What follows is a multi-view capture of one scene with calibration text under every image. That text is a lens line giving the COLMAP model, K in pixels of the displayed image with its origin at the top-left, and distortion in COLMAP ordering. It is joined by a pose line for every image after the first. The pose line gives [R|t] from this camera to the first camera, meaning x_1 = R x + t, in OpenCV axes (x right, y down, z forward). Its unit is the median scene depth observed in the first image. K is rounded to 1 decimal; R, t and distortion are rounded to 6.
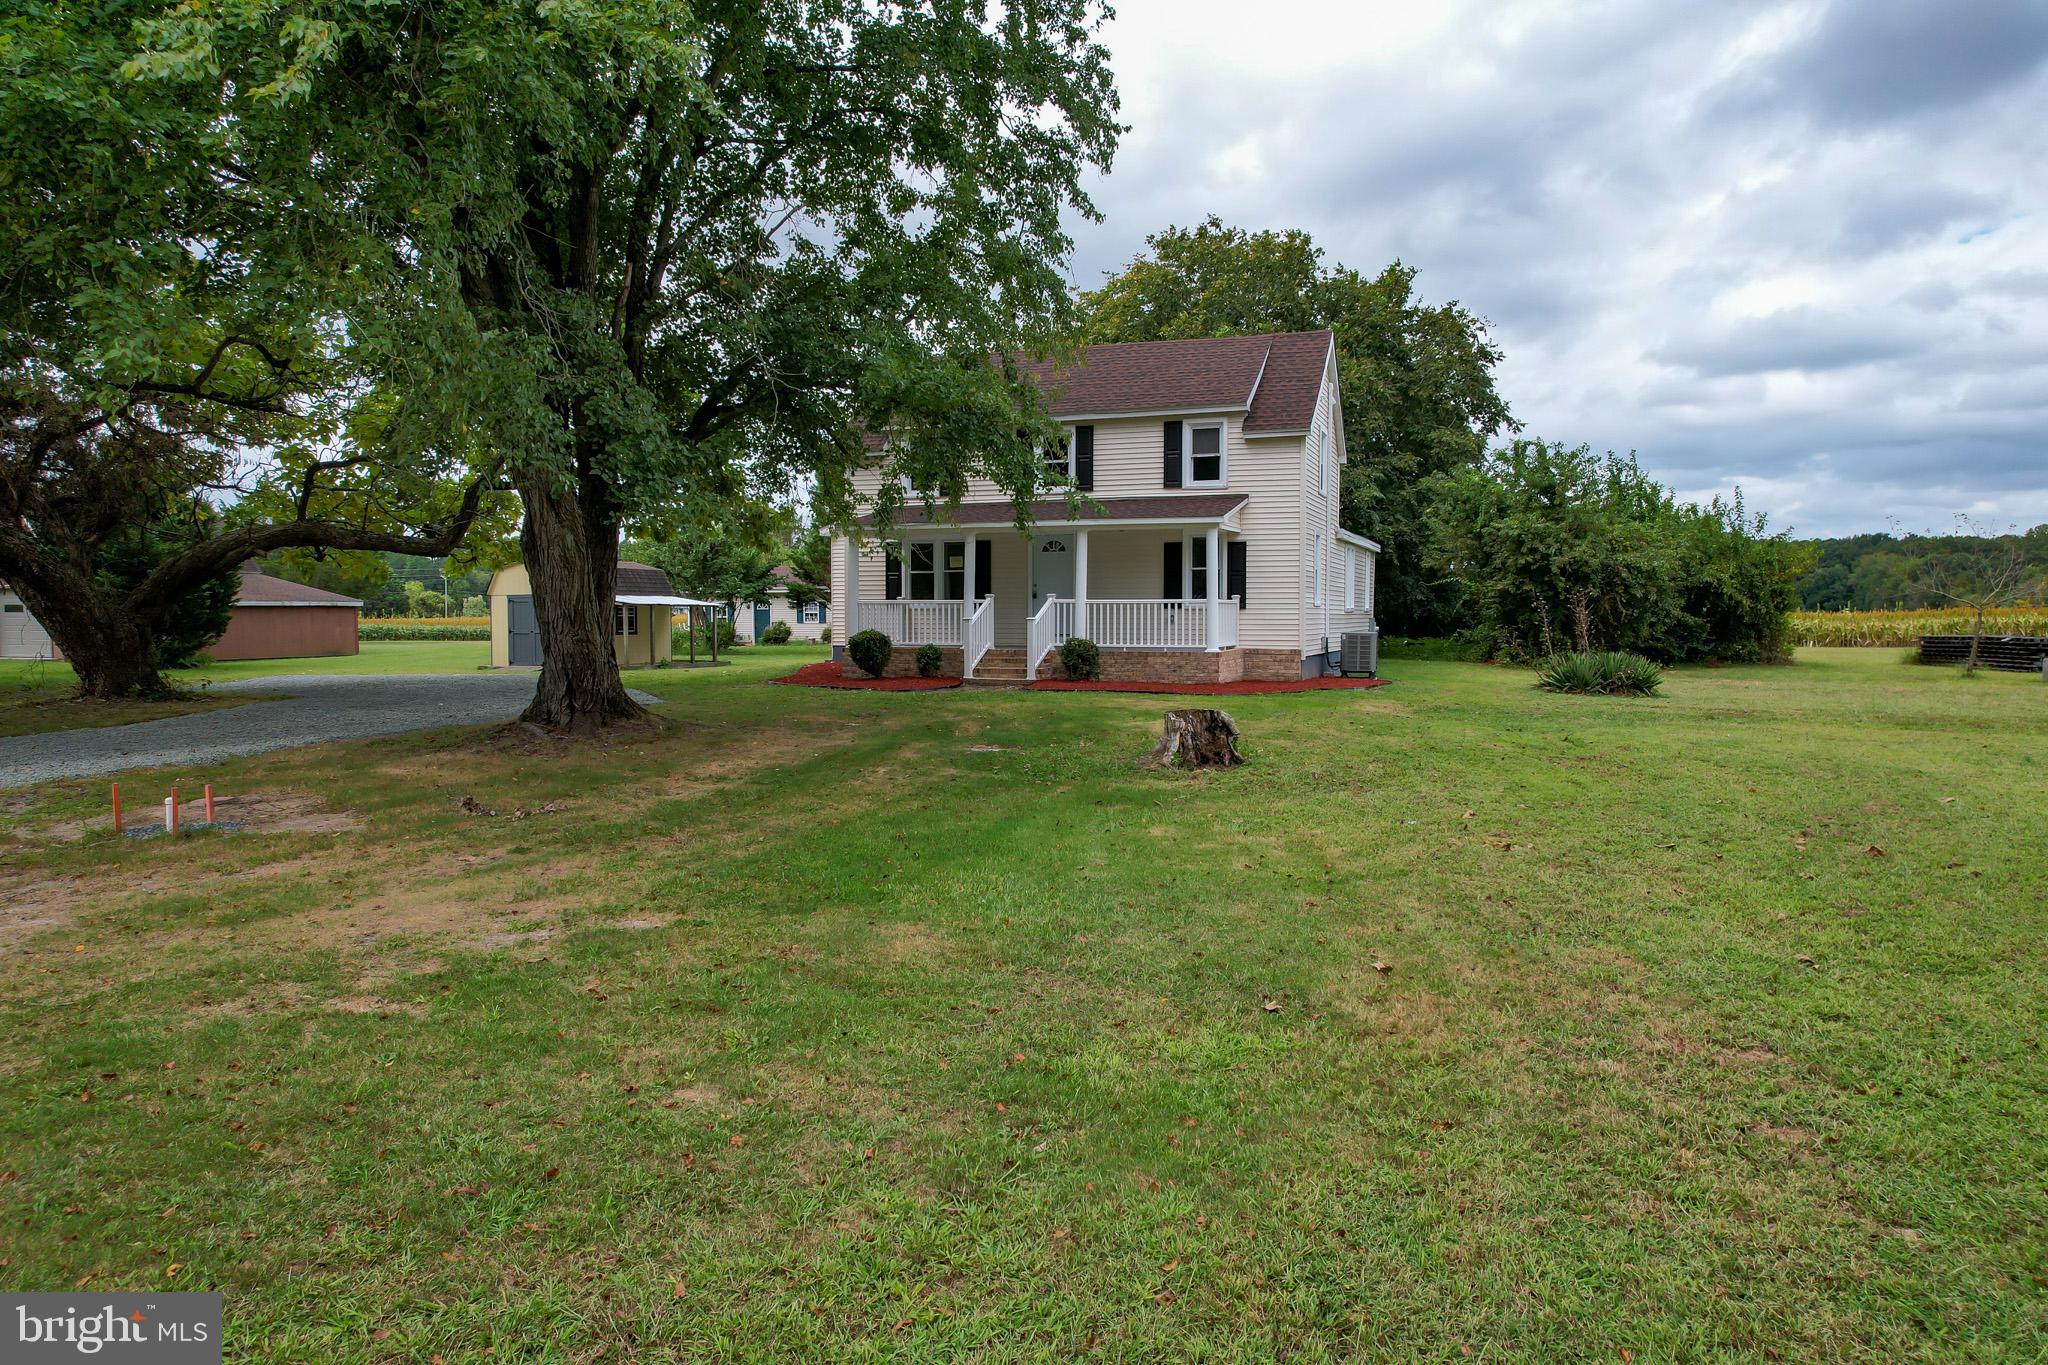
lens RADIAL K [[1320.0, 0, 1024.0], [0, 1320.0, 682.5], [0, 0, 1]] dist [-0.059119, 0.050485]
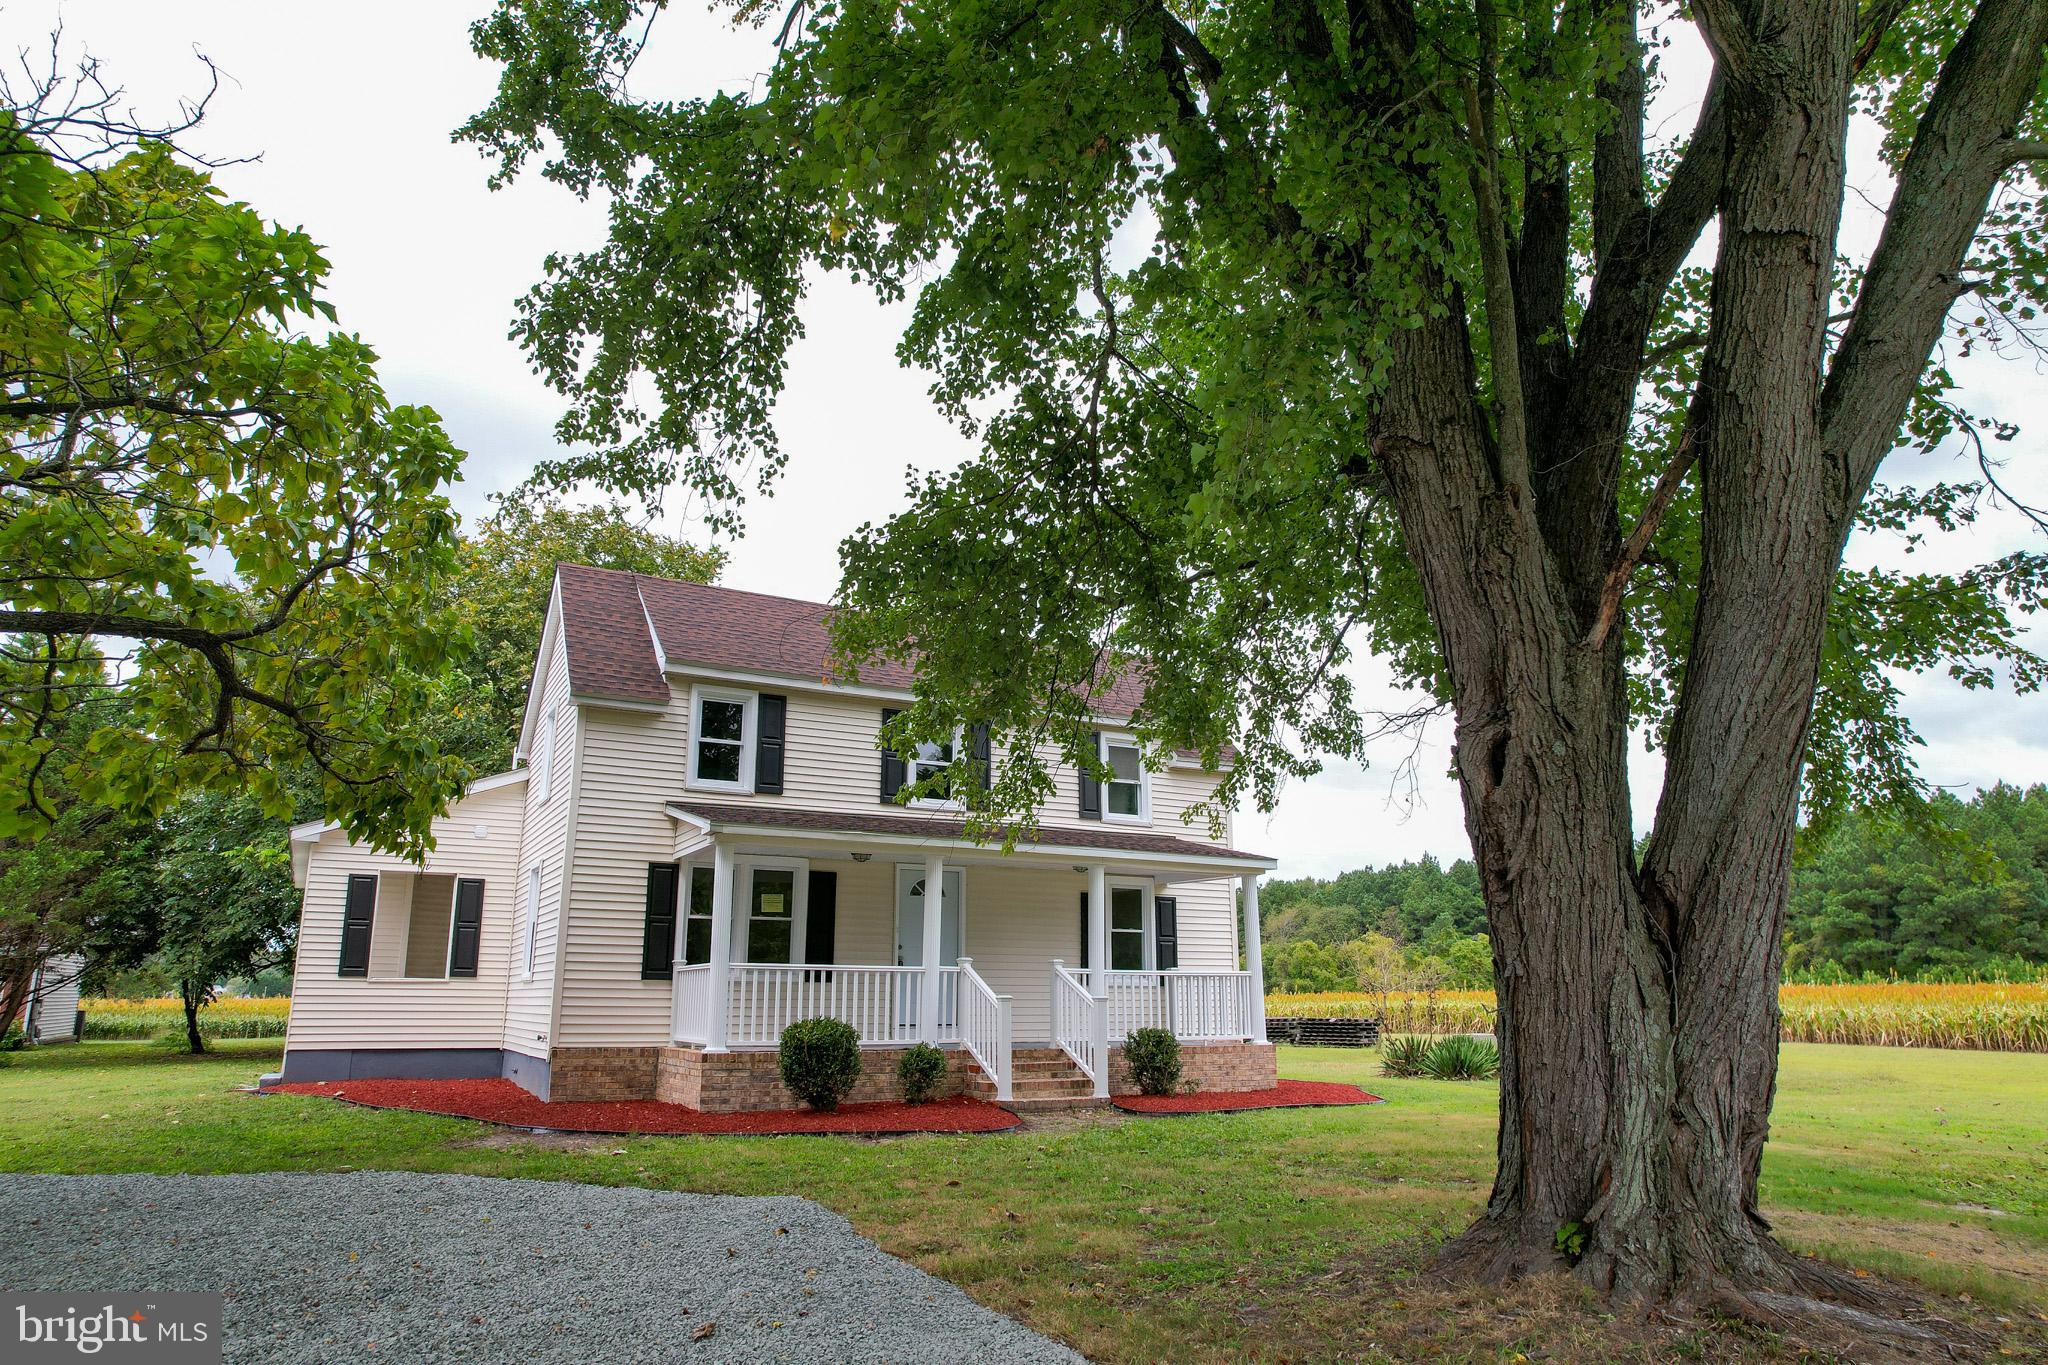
lens RADIAL K [[1320.0, 0, 1024.0], [0, 1320.0, 682.5], [0, 0, 1]] dist [-0.059119, 0.050485]
pose [[0.655736, 0.180055, 0.733205, -0.436410], [0.039556, 0.961619, -0.271524, -0.020452], [-0.753953, 0.207051, 0.623446, 0.514207]]
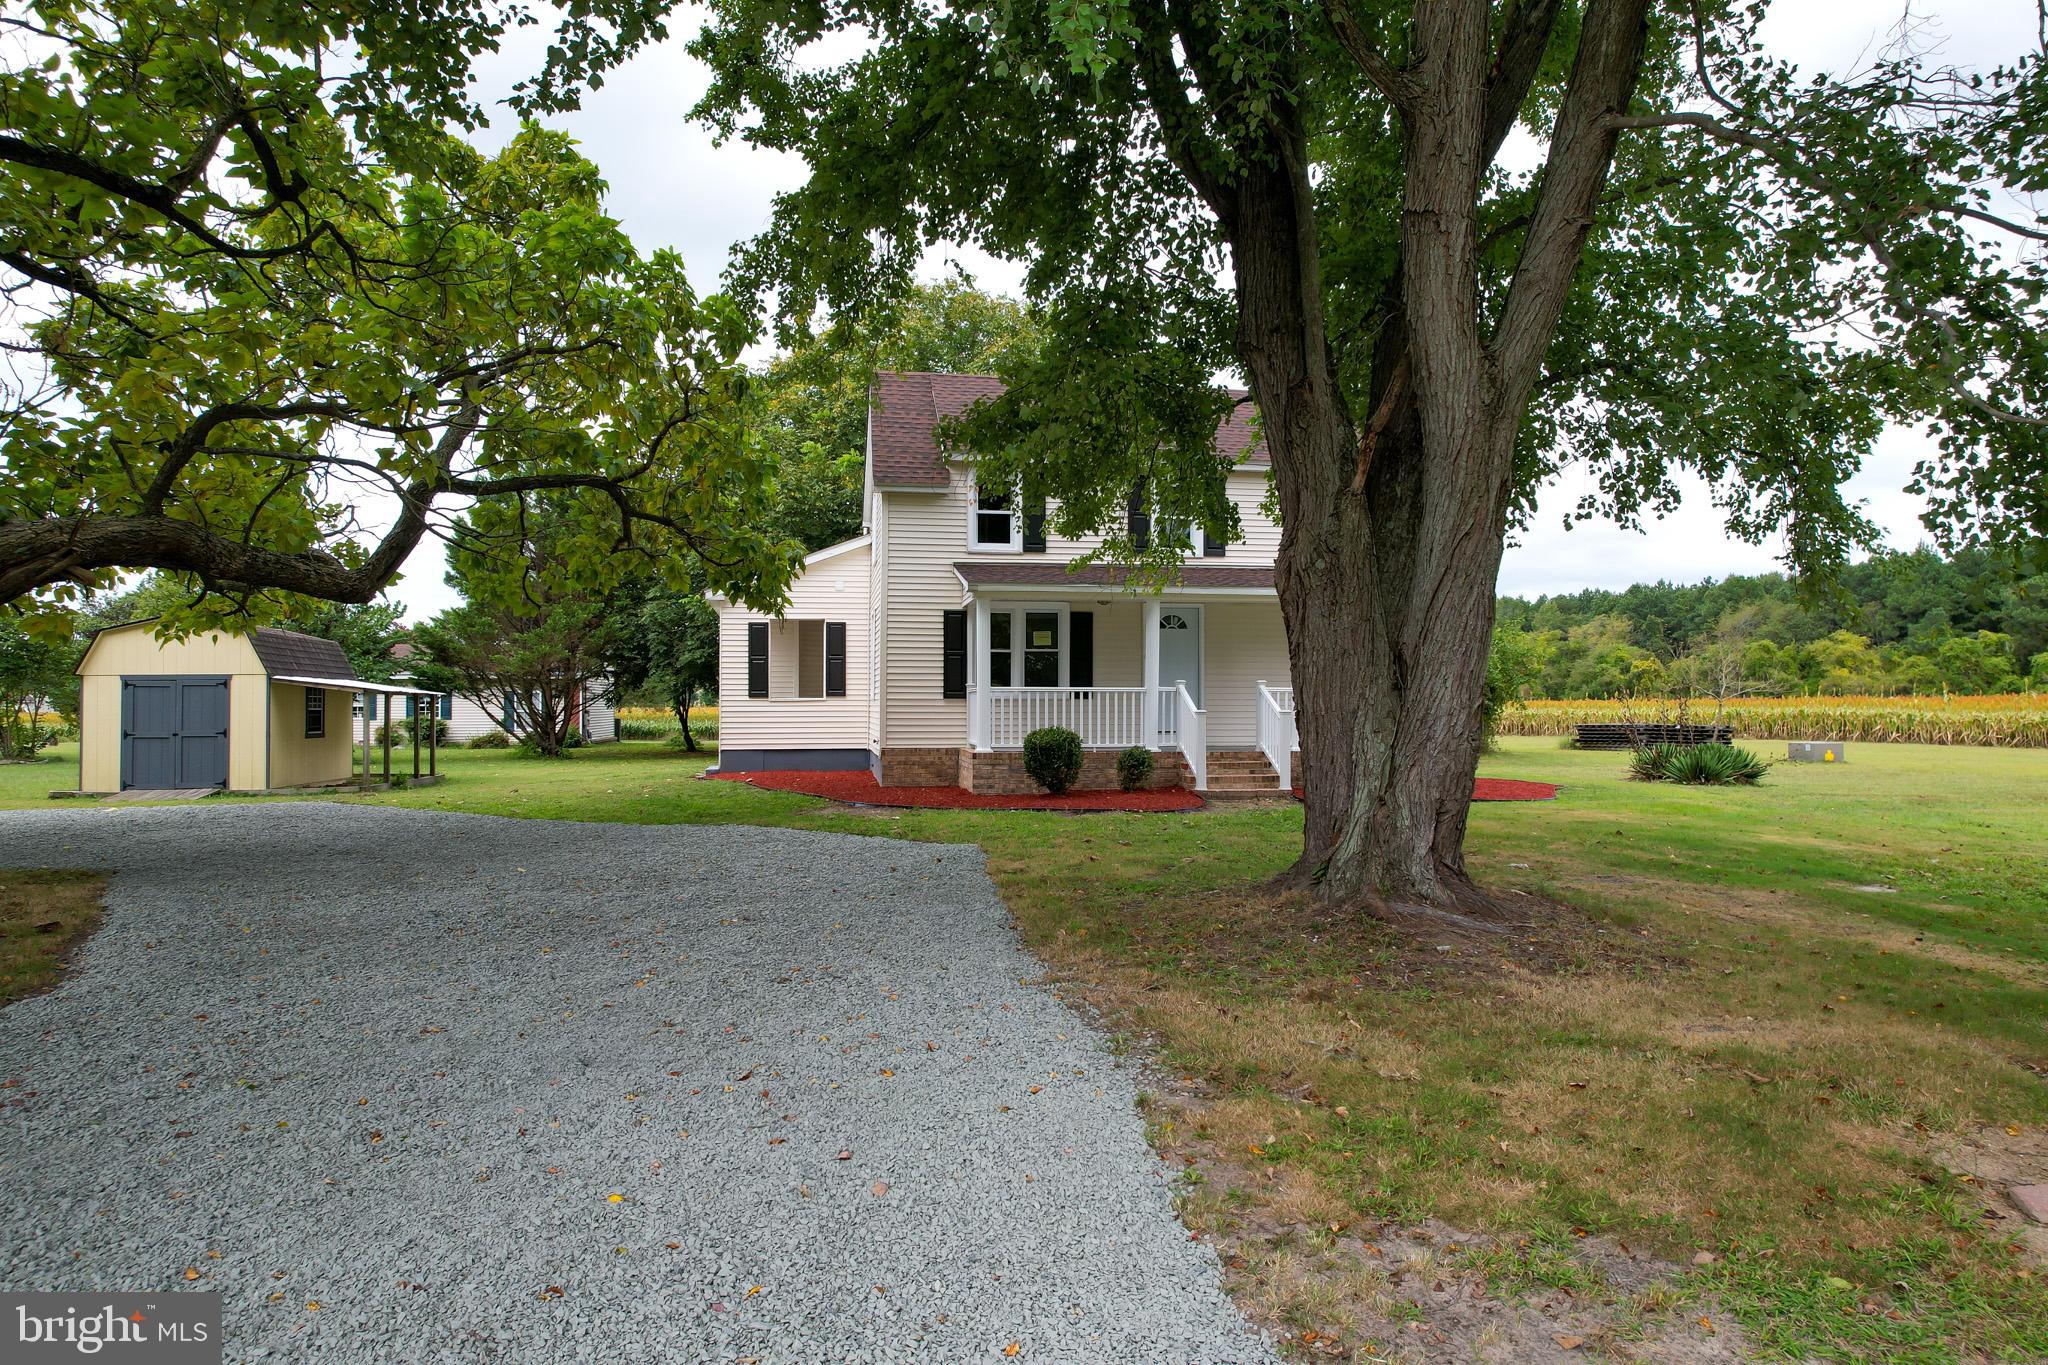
lens RADIAL K [[1317.3, 0, 1025.9], [0, 1317.3, 688.0], [0, 0, 1]] dist [-0.058878, 0.048433]
pose [[0.863944, 0.007180, 0.503536, -0.445388], [0.026669, 0.997843, -0.059986, -0.016791], [-0.502881, 0.065253, 0.861889, 0.345044]]
